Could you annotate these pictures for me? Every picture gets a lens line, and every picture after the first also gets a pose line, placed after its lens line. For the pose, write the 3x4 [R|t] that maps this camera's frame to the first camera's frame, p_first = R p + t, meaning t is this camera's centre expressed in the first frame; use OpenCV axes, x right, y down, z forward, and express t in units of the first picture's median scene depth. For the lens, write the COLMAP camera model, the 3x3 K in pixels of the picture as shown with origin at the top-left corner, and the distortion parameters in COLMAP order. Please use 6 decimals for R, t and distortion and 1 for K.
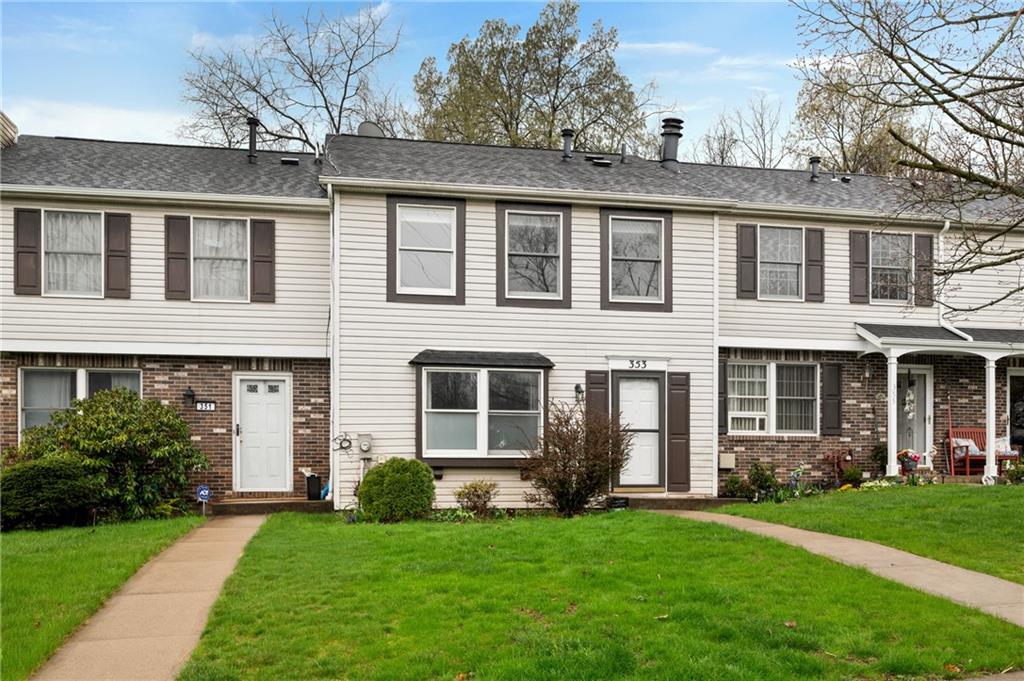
lens RADIAL K [[878.3, 0, 512.0], [0, 878.3, 340.5], [0, 0, 1]] dist [0.003975, 0.005348]
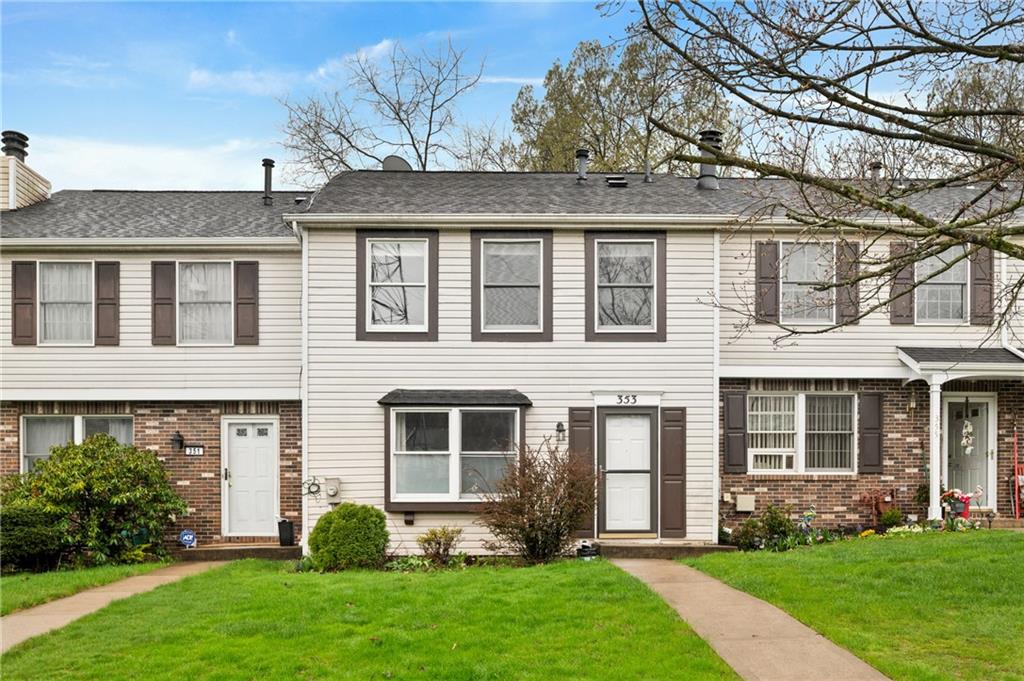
lens RADIAL K [[890.2, 0, 512.0], [0, 890.2, 385.0], [0, 0, 1]] dist [0.005616, -0.000863]
pose [[0.986942, -0.024416, -0.159214, 0.172569], [0.026308, 0.999606, 0.009787, -0.000450], [0.158912, -0.013848, 0.987196, 0.058971]]
